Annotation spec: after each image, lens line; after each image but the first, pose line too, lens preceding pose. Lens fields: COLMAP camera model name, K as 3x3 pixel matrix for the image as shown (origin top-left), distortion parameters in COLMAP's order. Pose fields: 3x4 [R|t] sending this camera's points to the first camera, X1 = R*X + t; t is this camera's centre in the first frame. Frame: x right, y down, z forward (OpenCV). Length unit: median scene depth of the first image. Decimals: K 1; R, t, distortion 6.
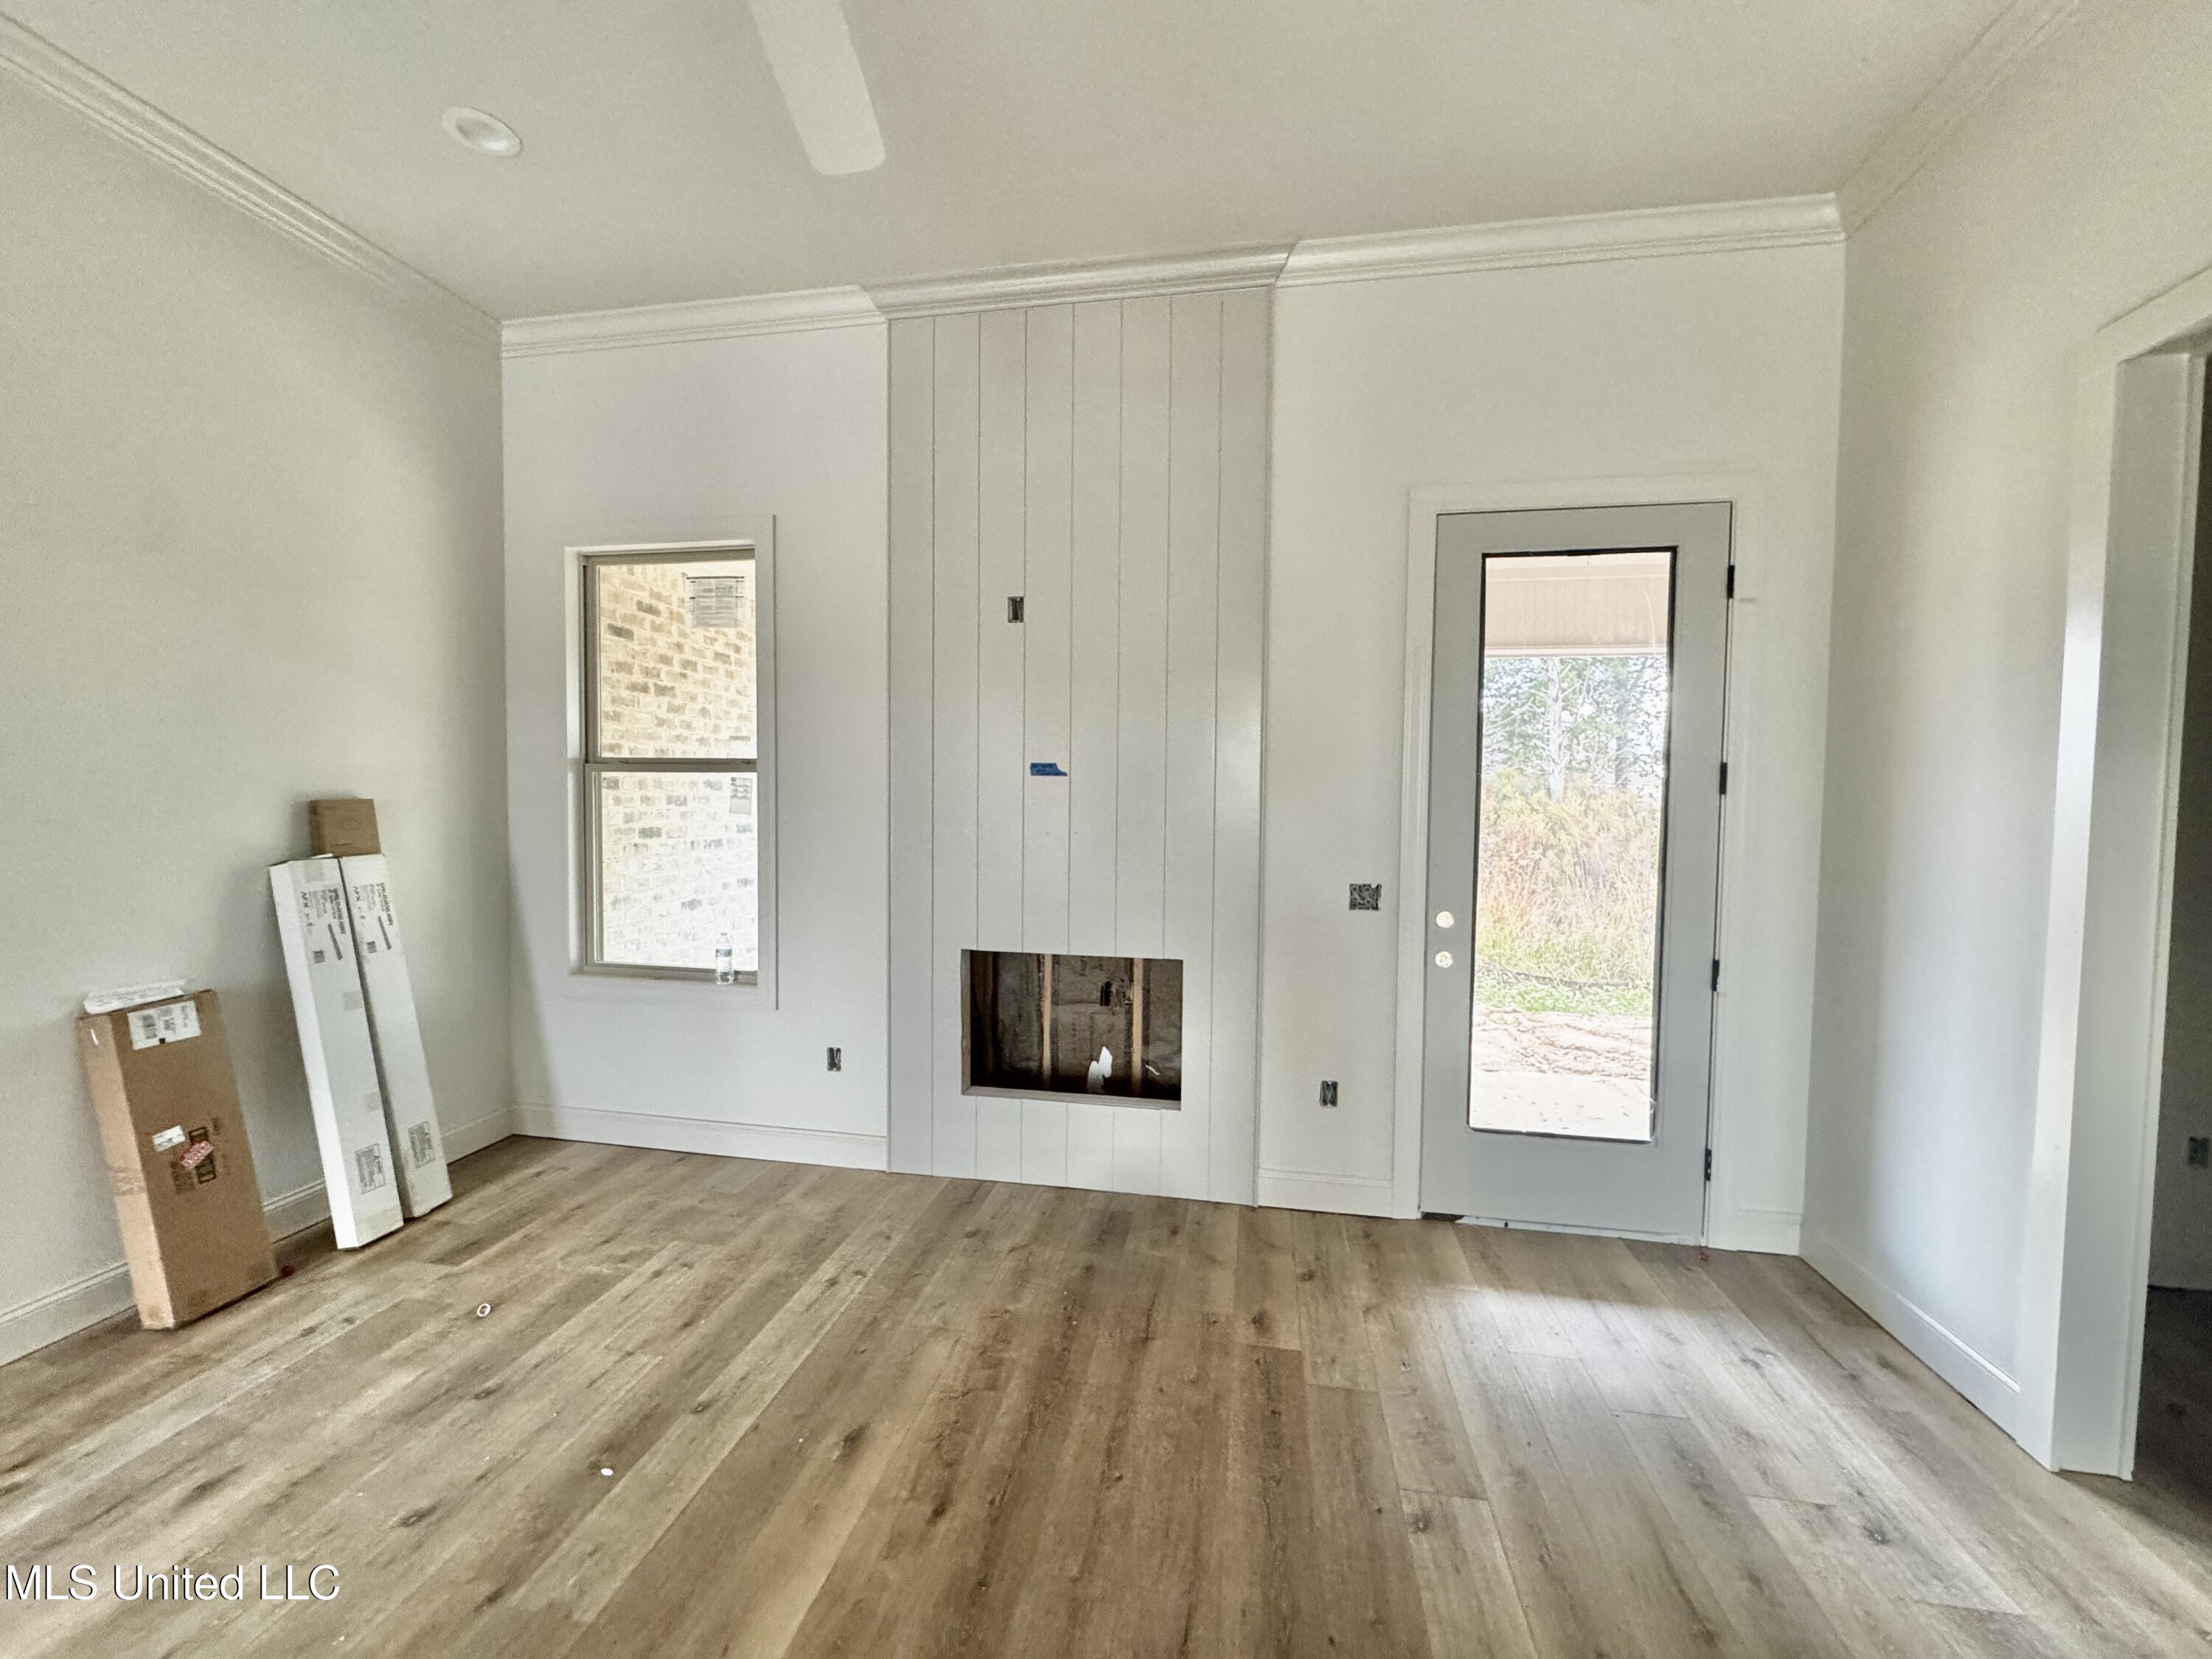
lens RADIAL K [[881.9, 0, 1107.3], [0, 881.9, 832.1], [0, 0, 1]] dist [-0.003160, 0.000564]
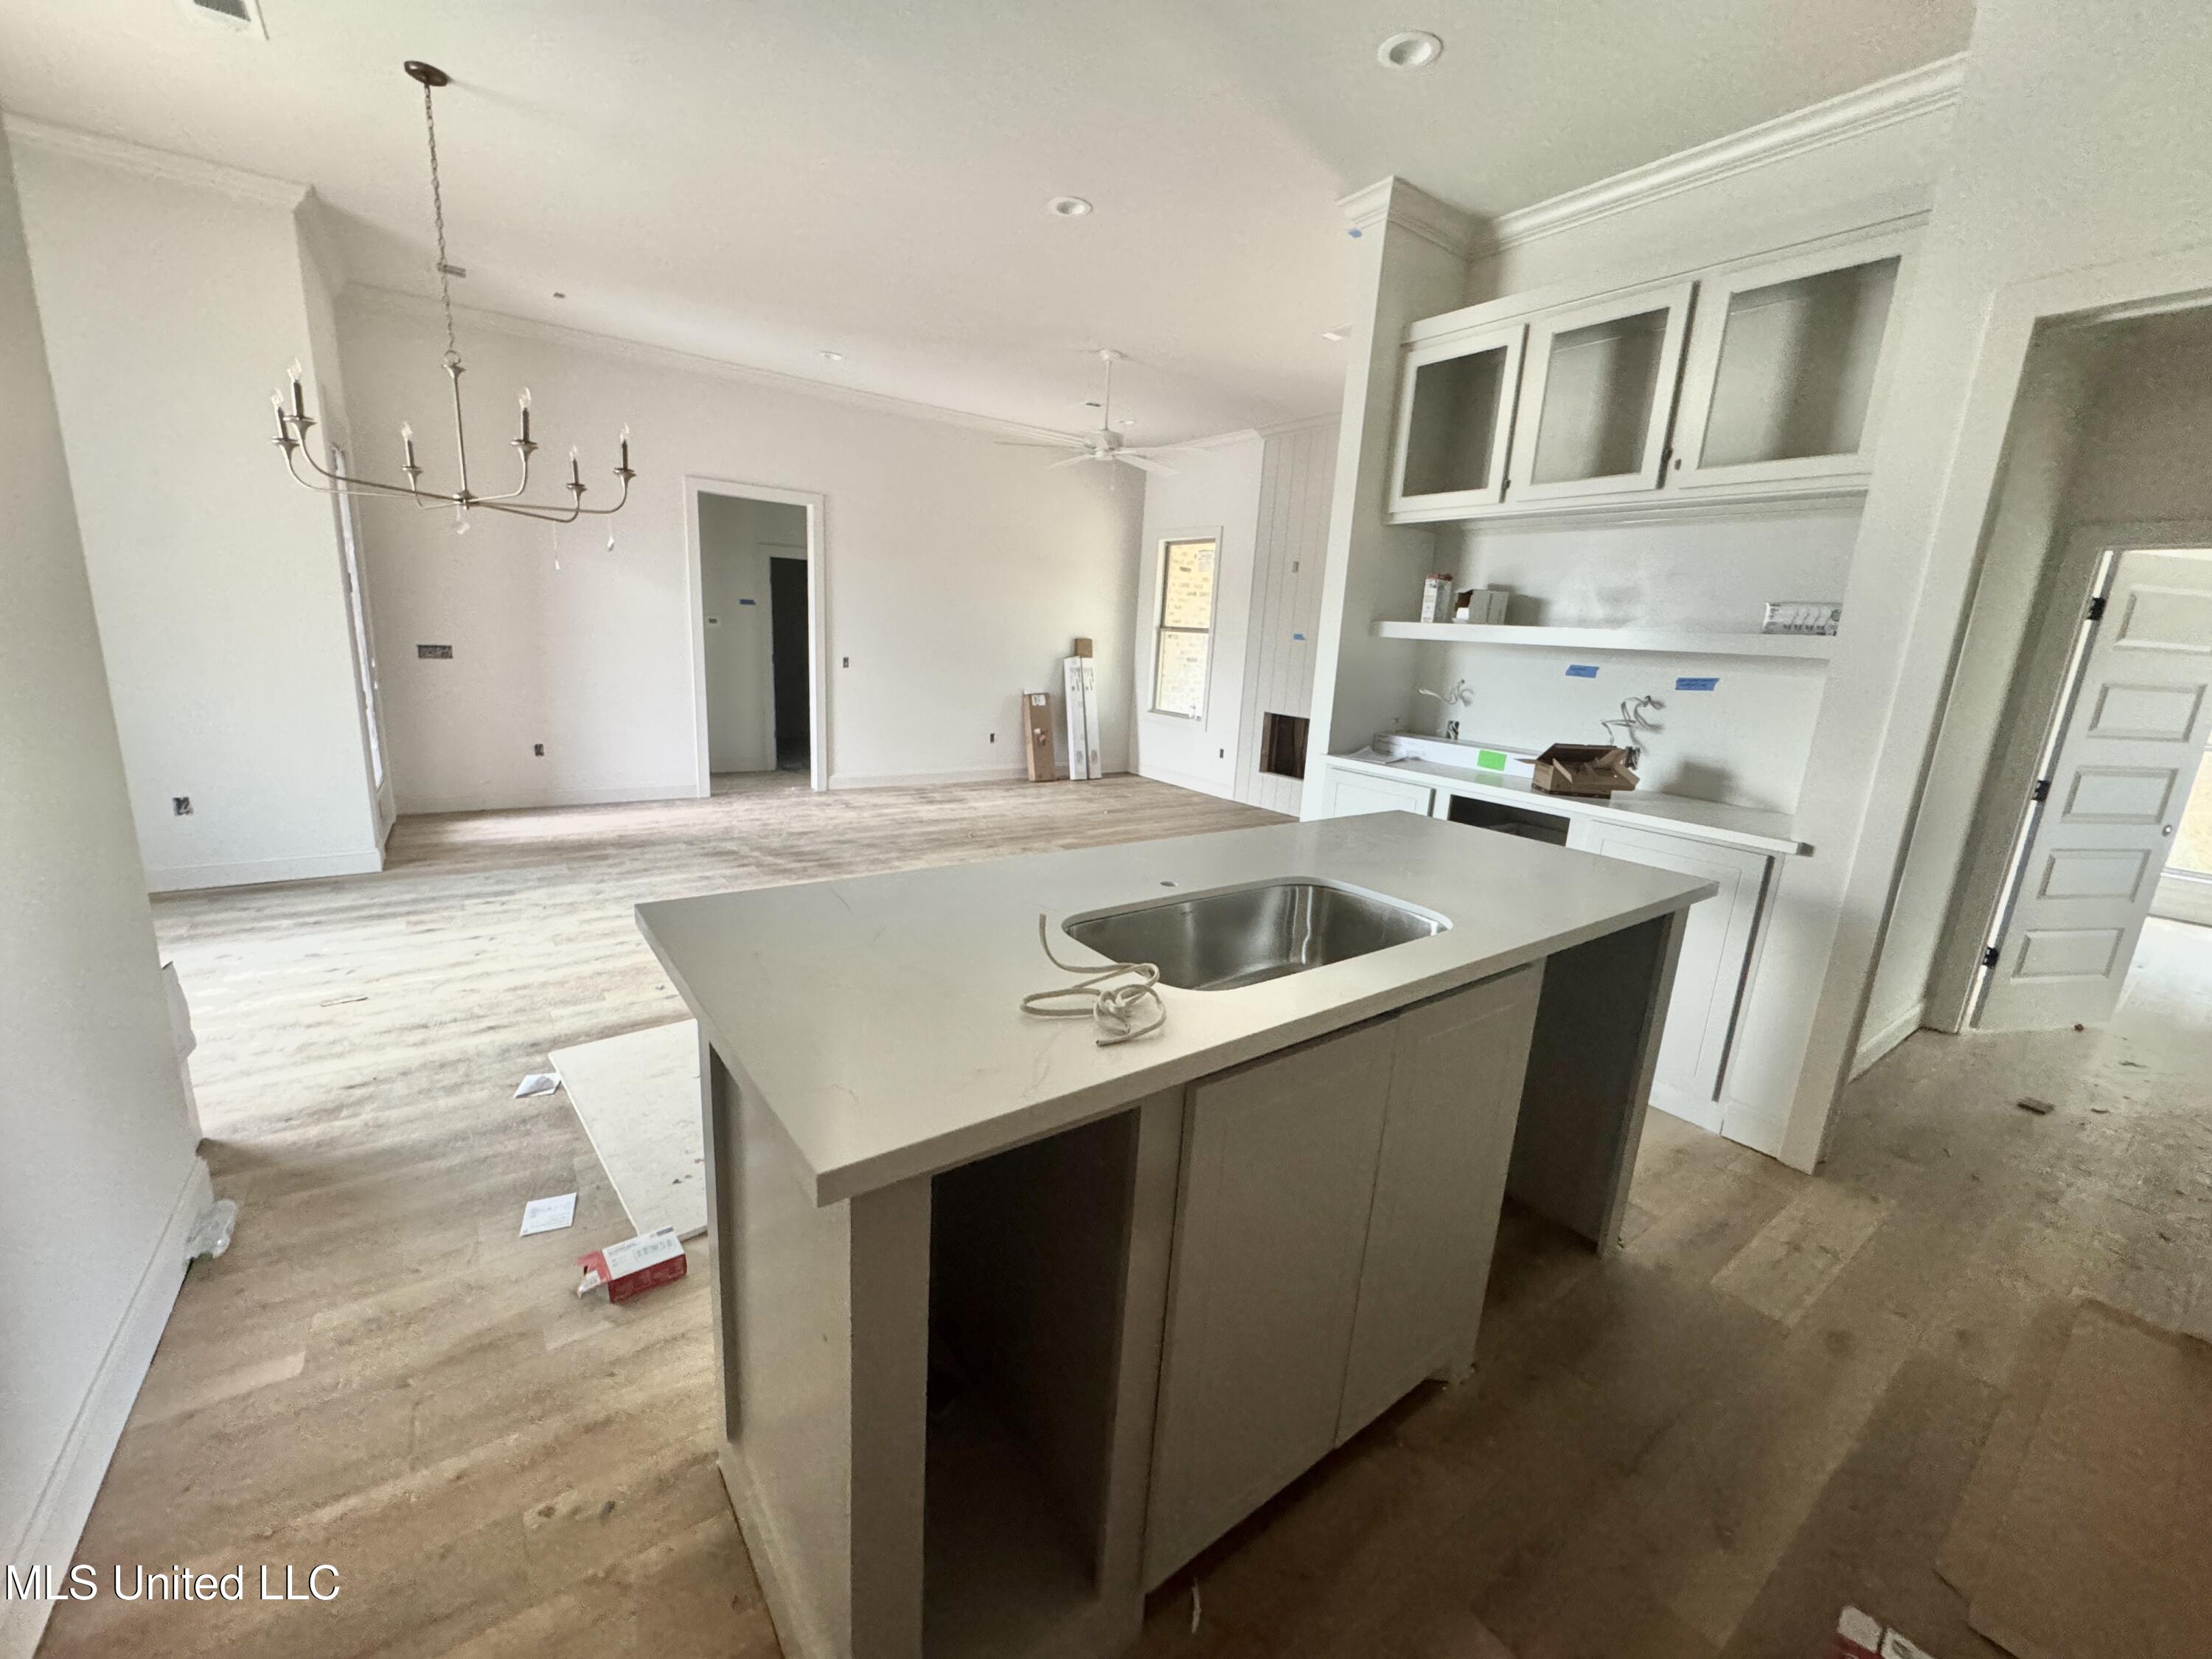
lens RADIAL K [[881.9, 0, 1105.4], [0, 881.9, 832.0], [0, 0, 1]] dist [-0.003160, 0.000564]
pose [[0.722377, 0.183609, -0.666677, 1.350501], [-0.081586, 0.980001, 0.181499, 0.061075], [0.686669, -0.076719, 0.722911, -1.211491]]
